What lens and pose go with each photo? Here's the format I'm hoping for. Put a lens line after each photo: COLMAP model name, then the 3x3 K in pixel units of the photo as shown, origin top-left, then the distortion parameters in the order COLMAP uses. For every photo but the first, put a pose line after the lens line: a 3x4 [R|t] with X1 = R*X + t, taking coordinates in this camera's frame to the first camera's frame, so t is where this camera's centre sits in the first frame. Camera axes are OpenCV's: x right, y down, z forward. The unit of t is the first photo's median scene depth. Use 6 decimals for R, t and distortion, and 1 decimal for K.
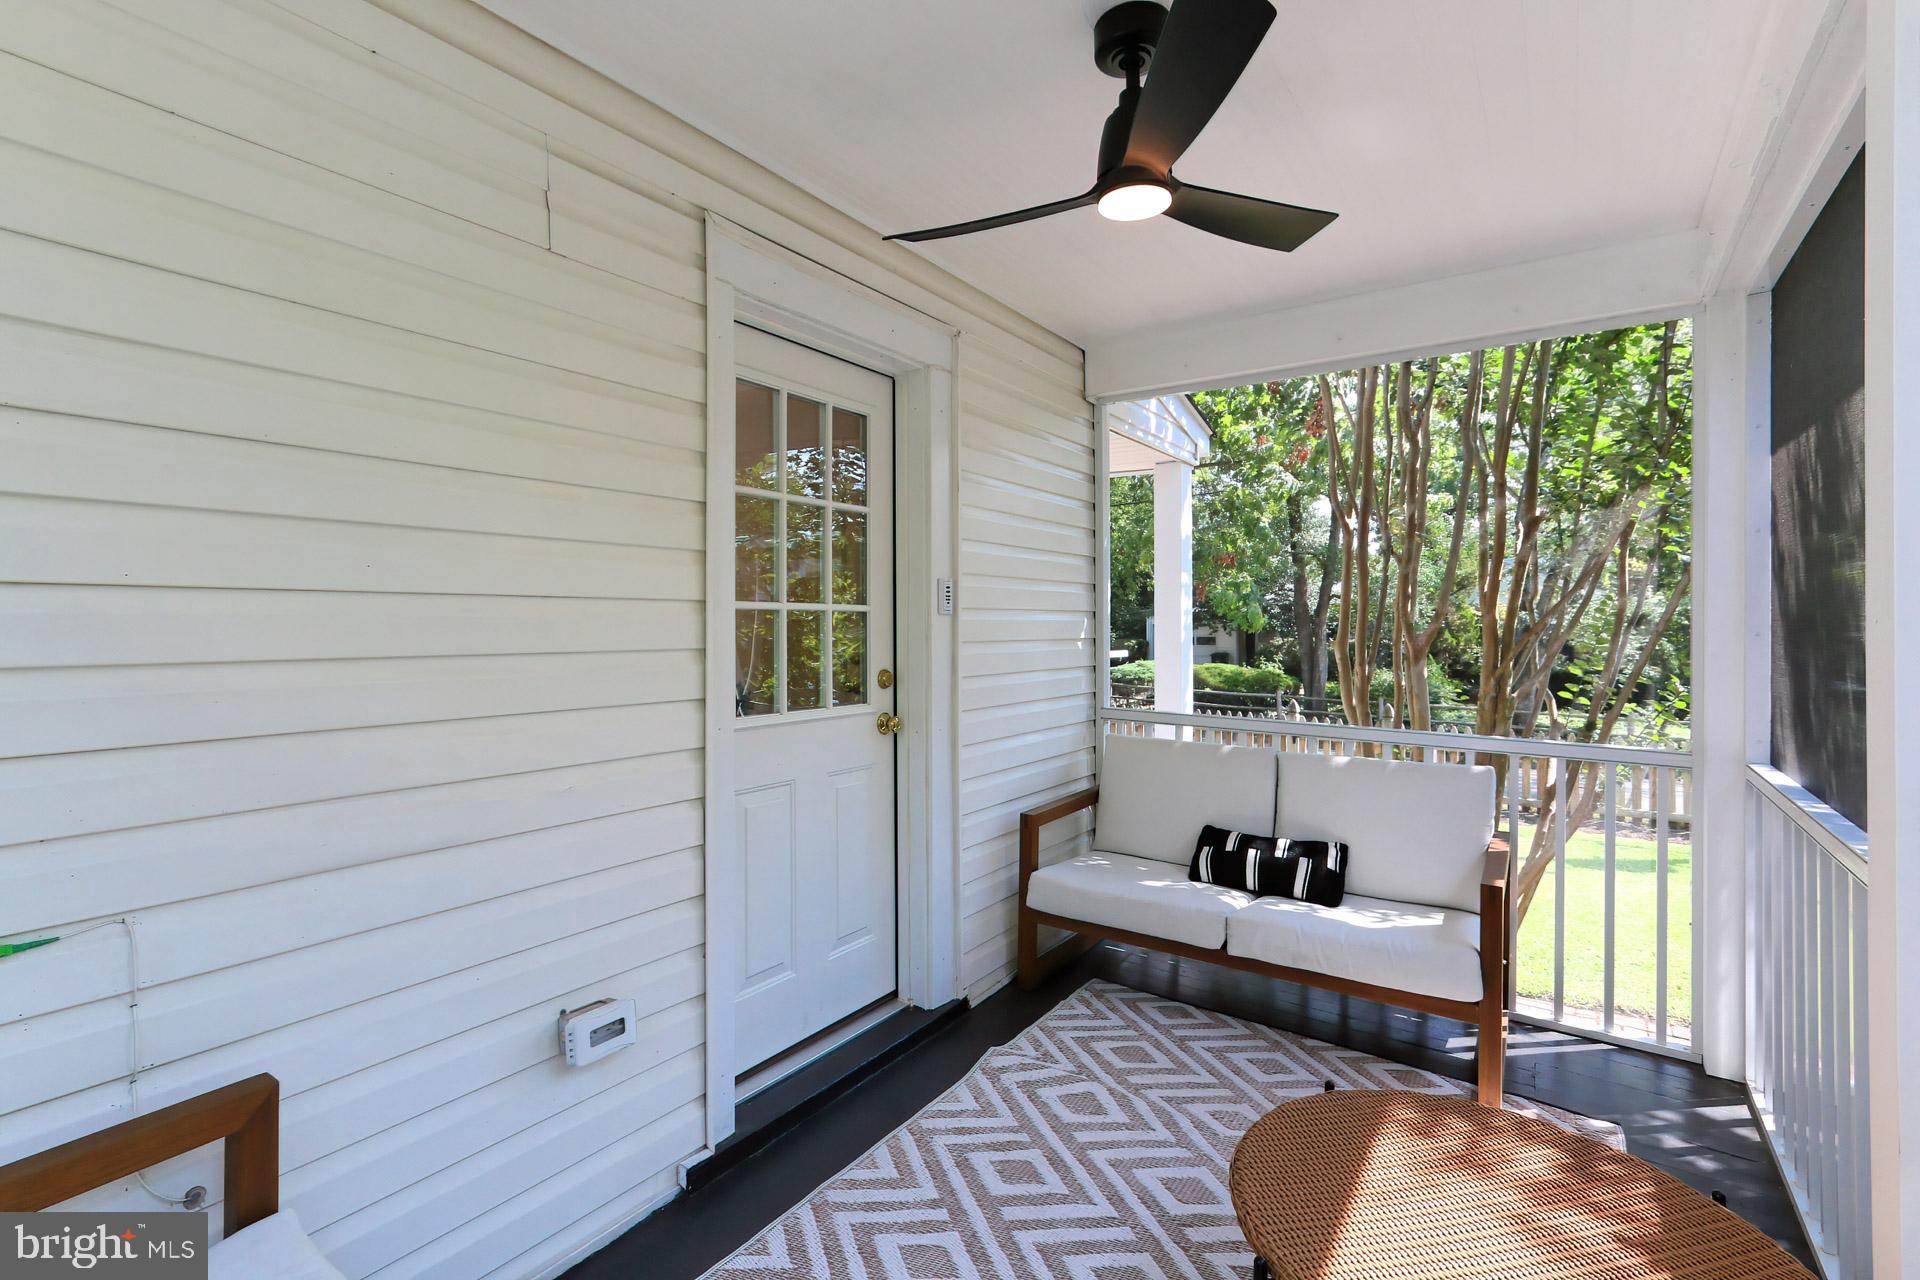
lens RADIAL K [[879.3, 0, 954.4], [0, 879.3, 629.8], [0, 0, 1]] dist [0.008425, -0.000819]
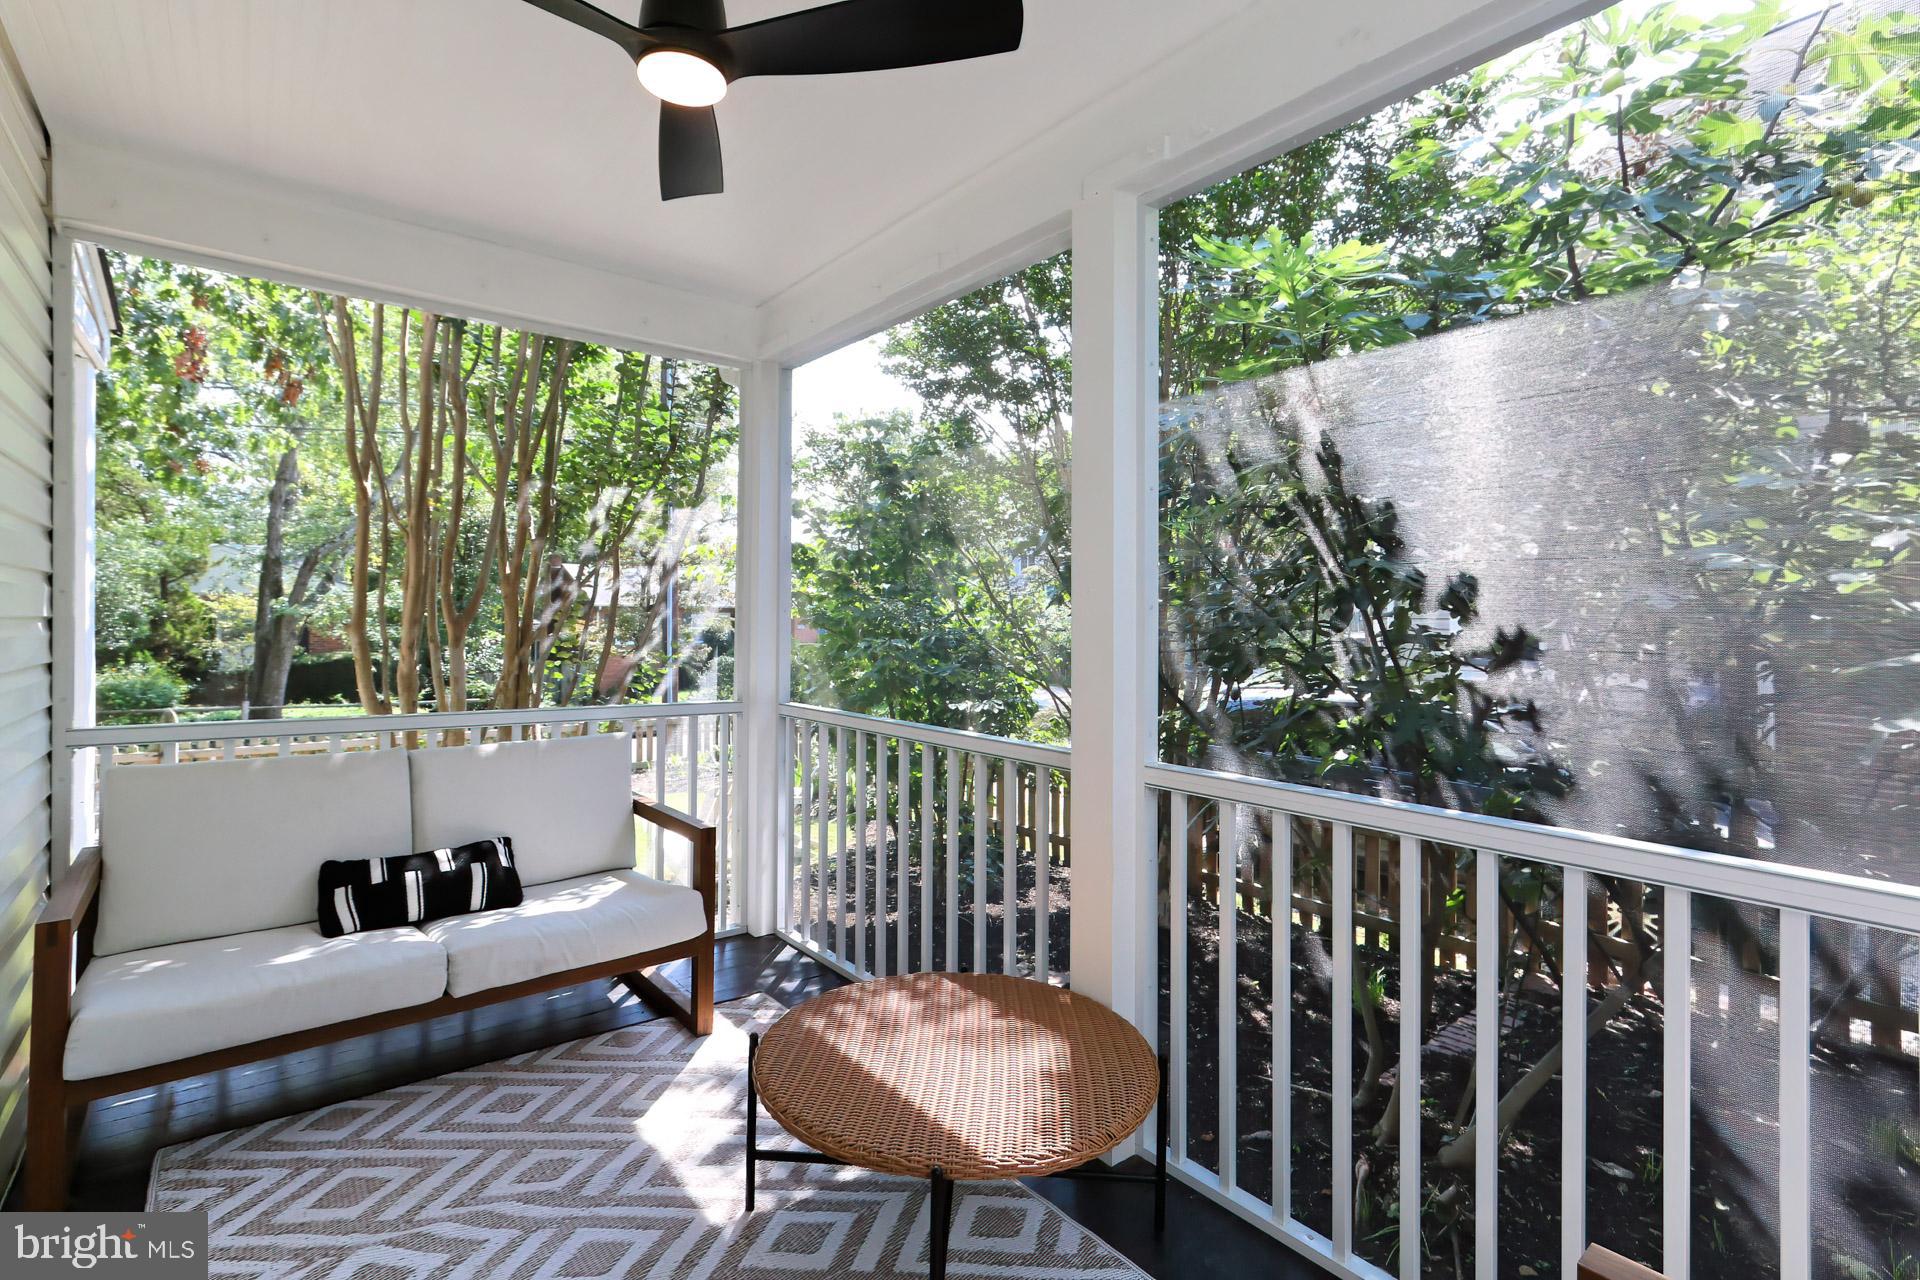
lens RADIAL K [[879.3, 0, 919.2], [0, 879.3, 615.1], [0, 0, 1]] dist [0.008425, -0.000819]
pose [[0.300767, 0.005629, 0.953681, -0.320394], [0.003872, 0.999967, -0.007123, 0.018936], [-0.953690, 0.005835, 0.300736, 0.316990]]
